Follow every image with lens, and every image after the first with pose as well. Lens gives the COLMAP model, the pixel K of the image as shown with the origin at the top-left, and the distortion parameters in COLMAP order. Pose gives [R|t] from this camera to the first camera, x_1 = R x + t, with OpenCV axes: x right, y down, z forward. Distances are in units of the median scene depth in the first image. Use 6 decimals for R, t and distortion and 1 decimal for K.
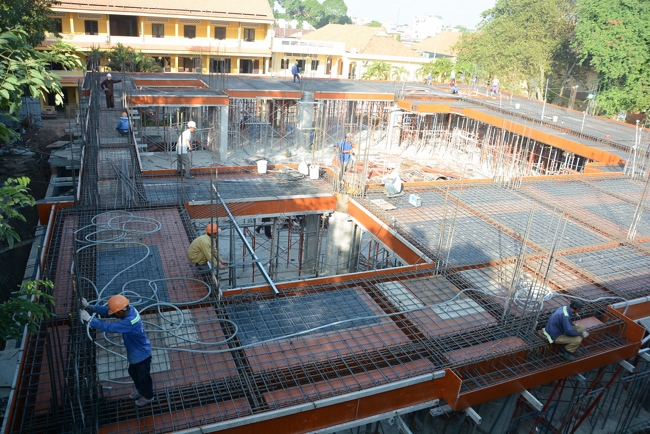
lens RADIAL K [[508.7, 0, 325.0], [0, 508.7, 217.0], [0, 0, 1]] dist [-0.159775, 0.122530]
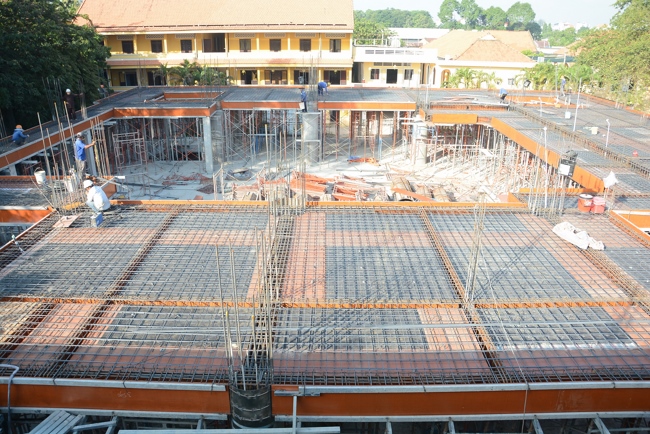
lens RADIAL K [[508.7, 0, 325.0], [0, 508.7, 217.0], [0, 0, 1]] dist [-0.159775, 0.122530]
pose [[0.913824, 0.072673, -0.399554, 0.257263], [-0.082879, 0.996525, -0.008301, -0.018506], [0.397563, 0.040701, 0.916672, 0.101868]]
